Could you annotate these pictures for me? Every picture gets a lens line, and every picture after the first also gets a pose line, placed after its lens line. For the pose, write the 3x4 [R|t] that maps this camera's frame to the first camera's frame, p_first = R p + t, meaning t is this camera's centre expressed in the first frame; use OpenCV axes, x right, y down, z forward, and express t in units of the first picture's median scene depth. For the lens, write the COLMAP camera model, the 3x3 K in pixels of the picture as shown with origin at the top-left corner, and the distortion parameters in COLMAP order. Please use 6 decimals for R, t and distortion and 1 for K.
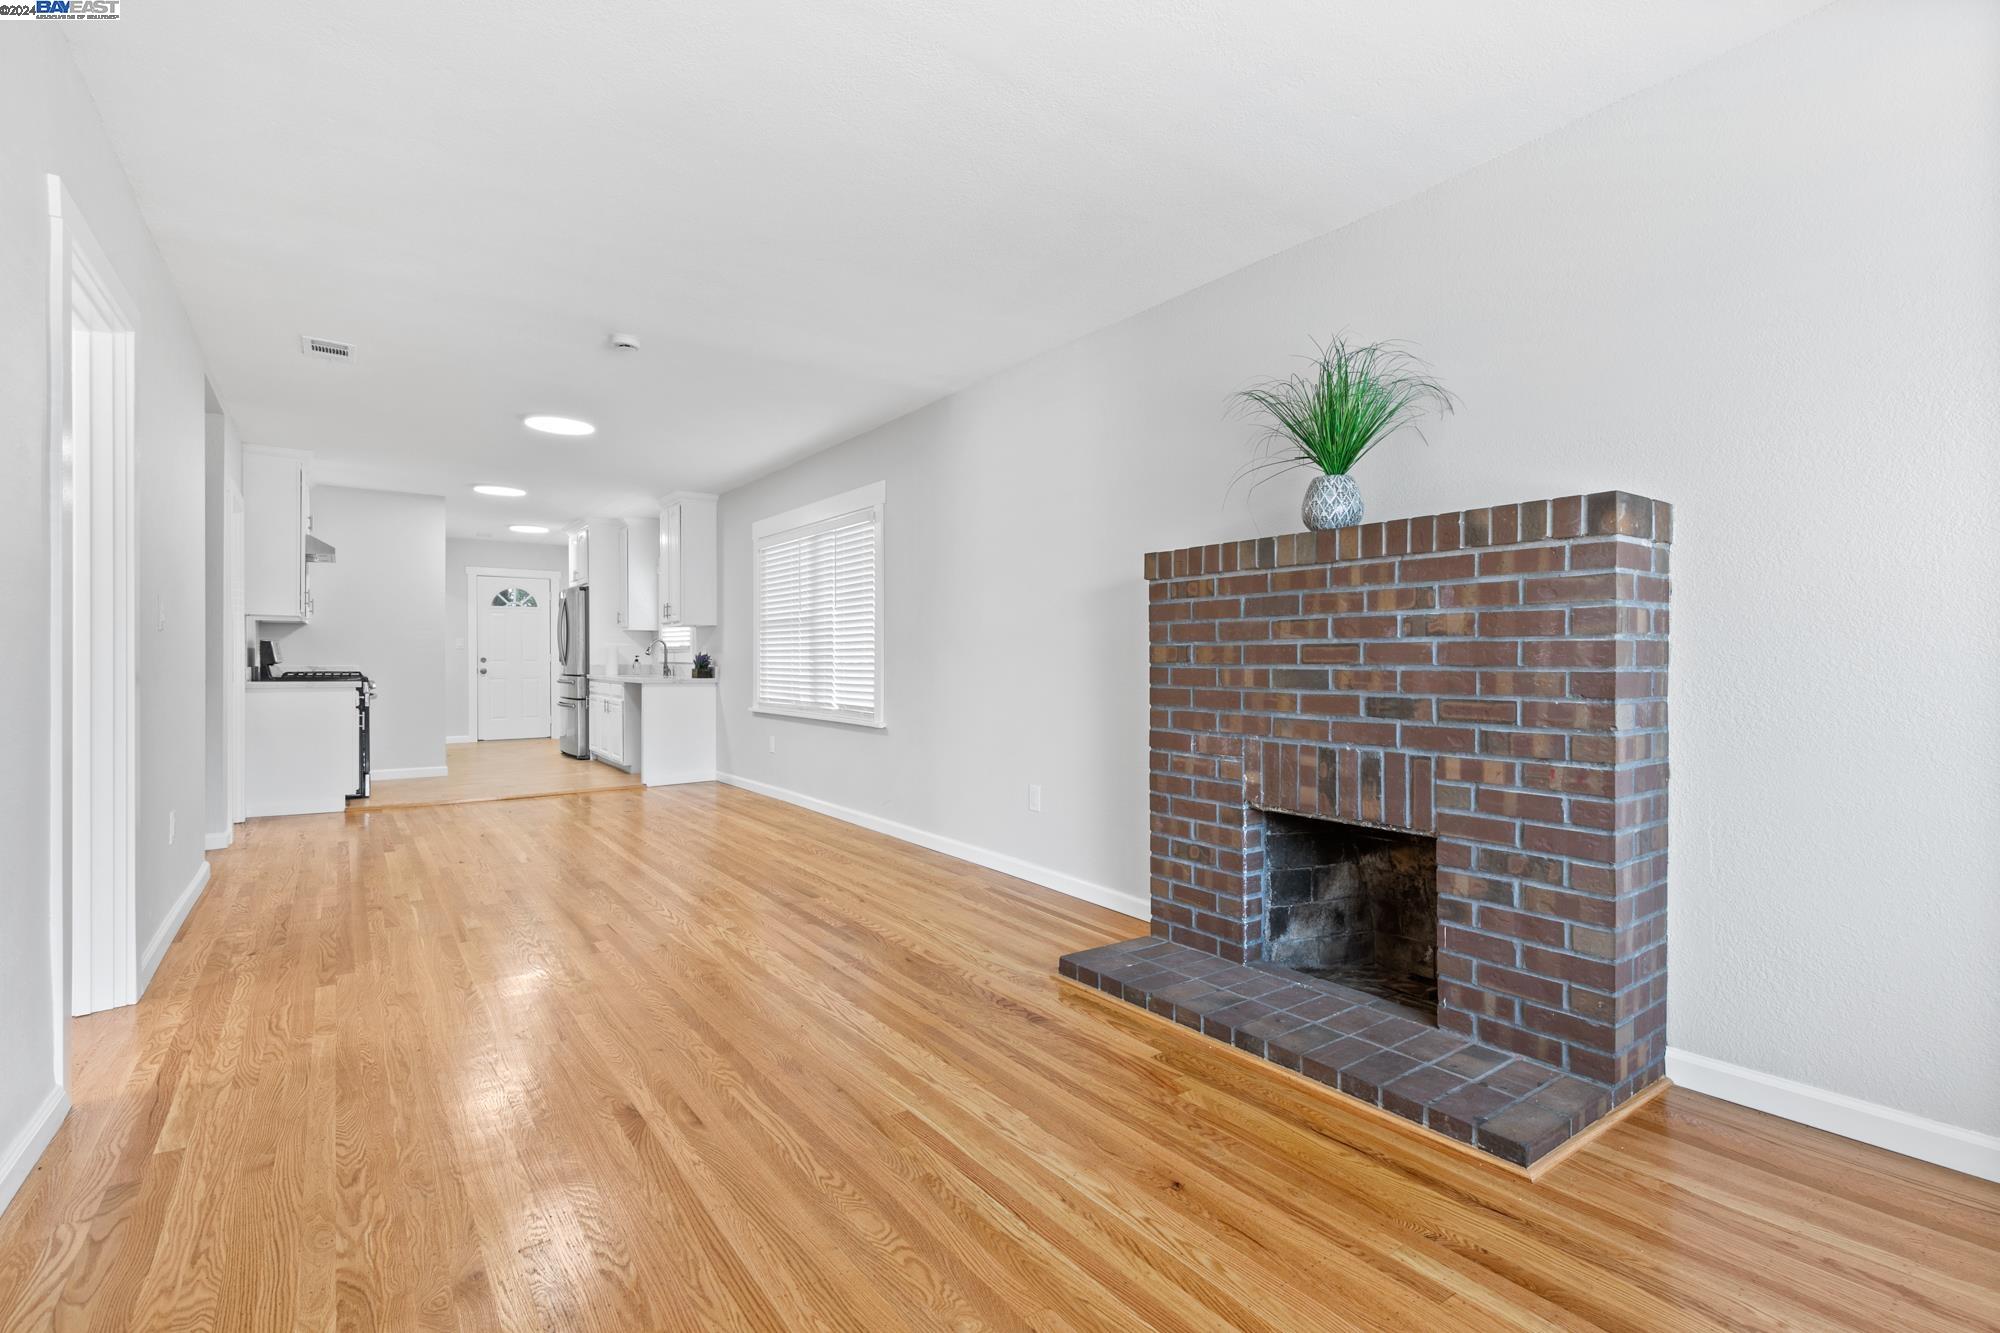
lens RADIAL K [[910.3, 0, 1004.9], [0, 910.3, 672.7], [0, 0, 1]] dist [0.008857, -0.002380]
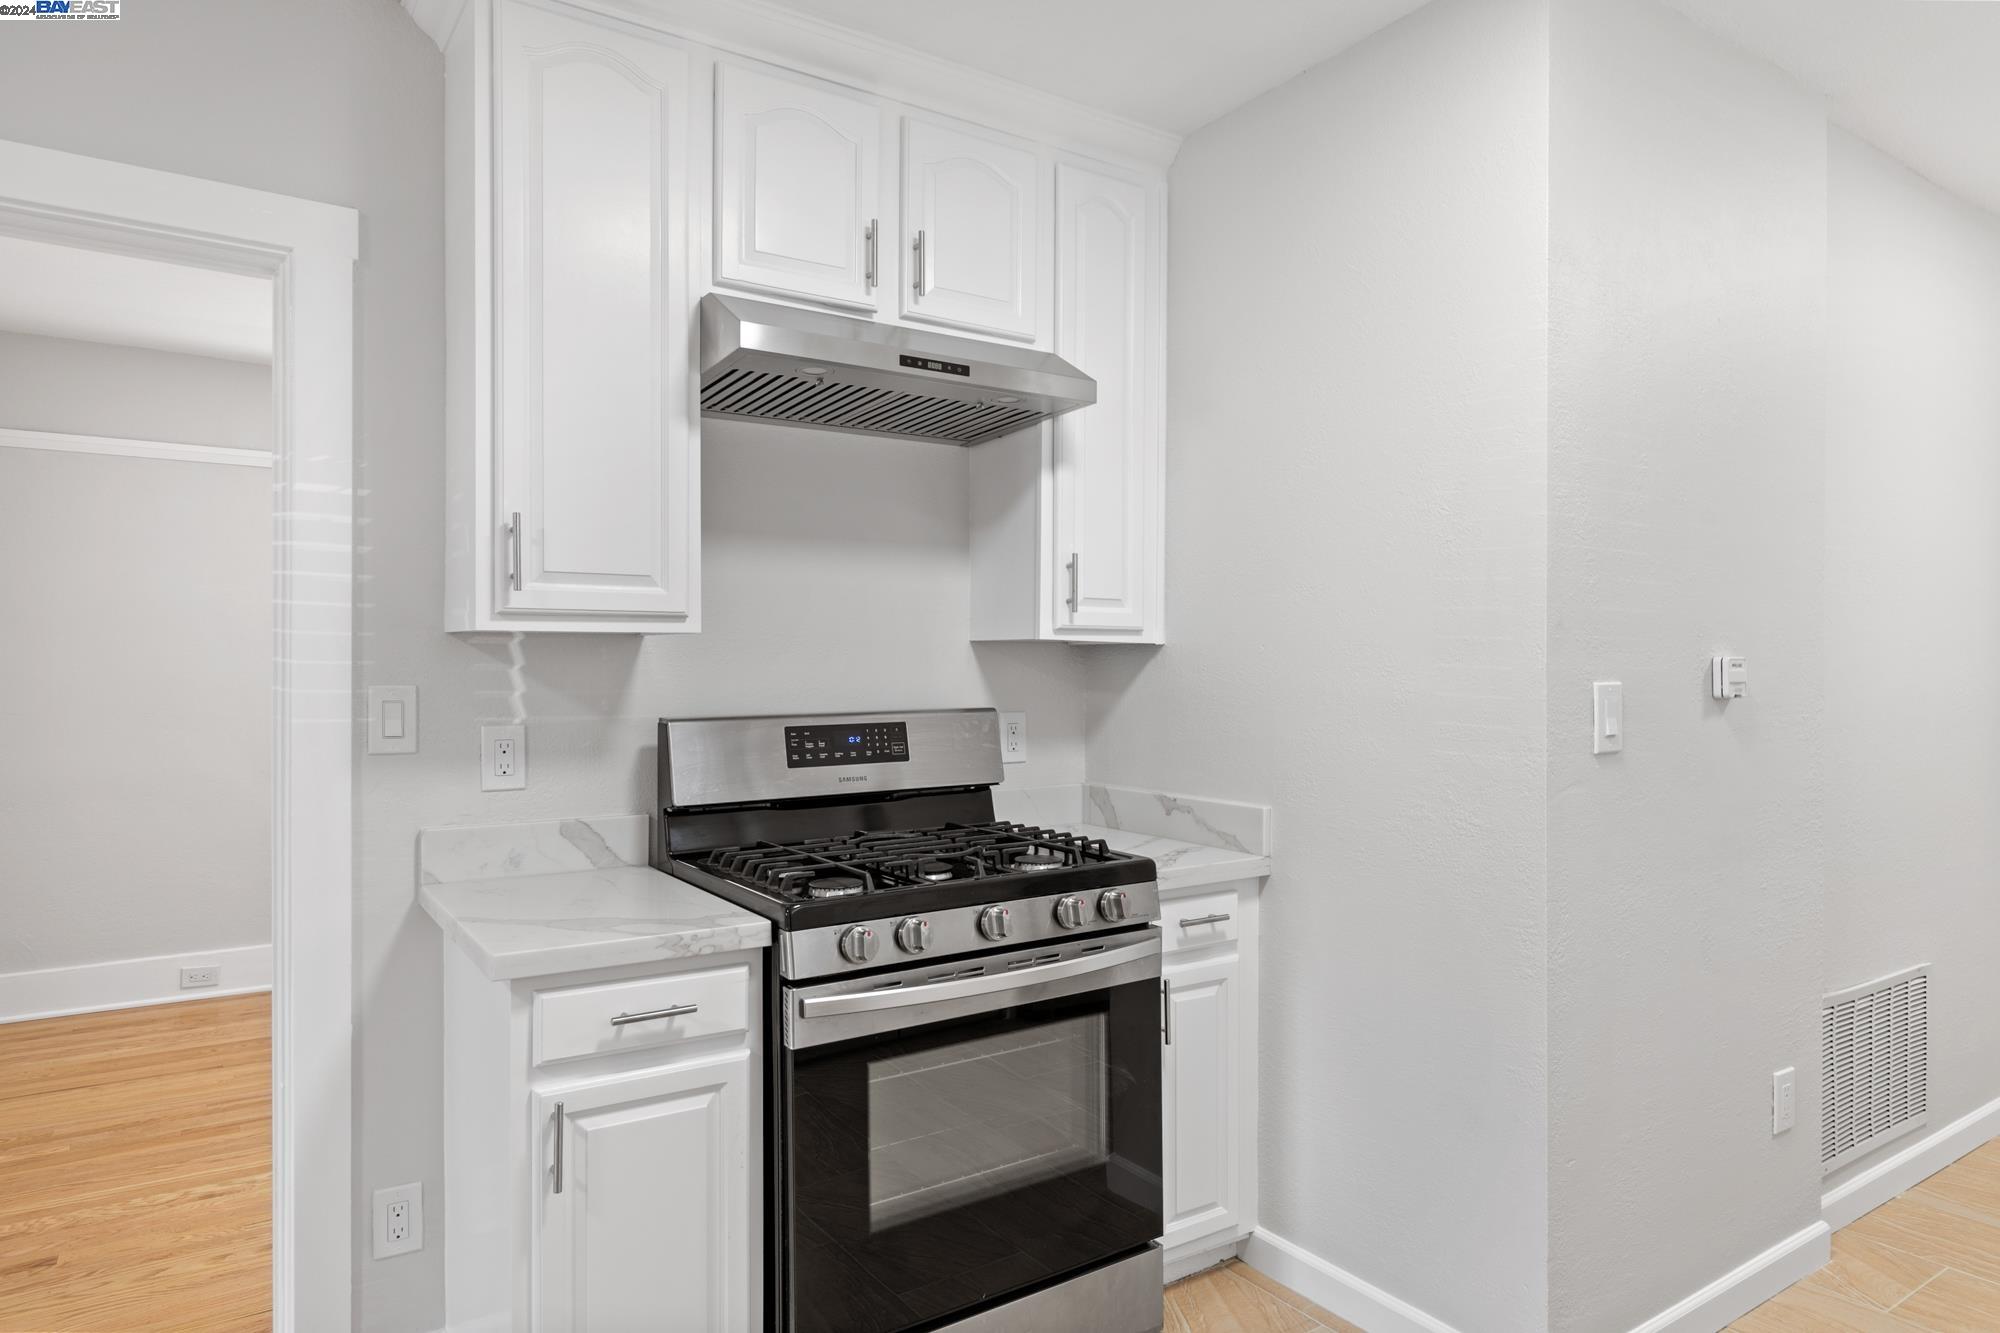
lens RADIAL K [[1198.4, 0, 1006.7], [0, 1198.4, 670.5], [0, 0, 1]] dist [0.002487, -0.001128]
pose [[-0.032509, -0.000054, -0.999471, -0.484026], [-0.011281, 0.999936, 0.000313, -0.055922], [0.999408, 0.011285, -0.032508, 1.192550]]
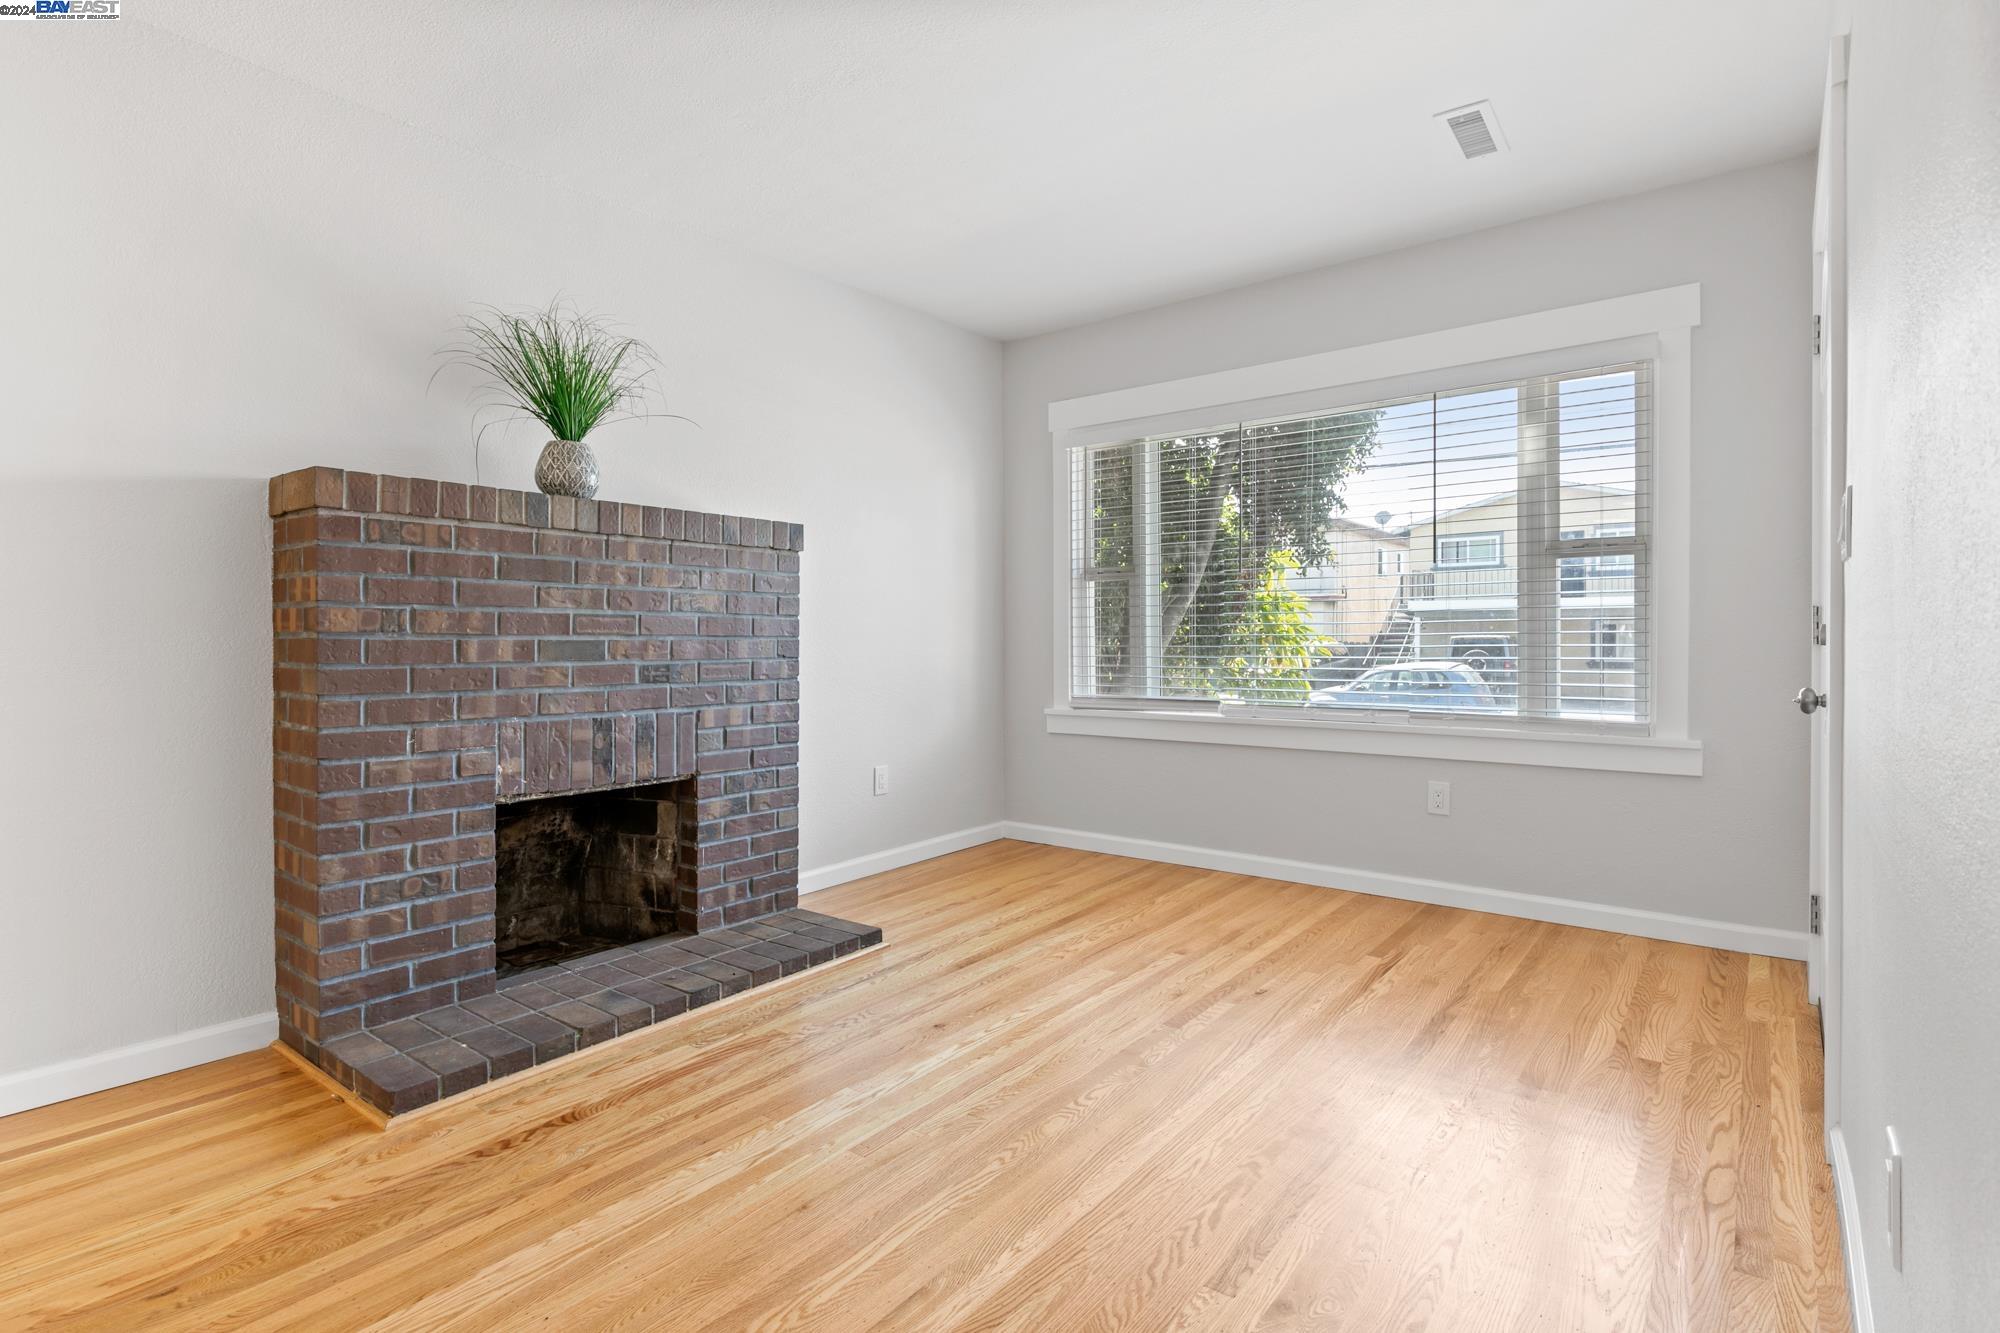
lens RADIAL K [[978.2, 0, 1037.5], [0, 978.2, 646.7], [0, 0, 1]] dist [0.003752, -0.000014]
pose [[-0.299081, -0.009672, 0.954179, -0.362546], [0.008326, 0.999884, 0.012745, -0.002856], [-0.954192, 0.011757, -0.298965, 0.382536]]
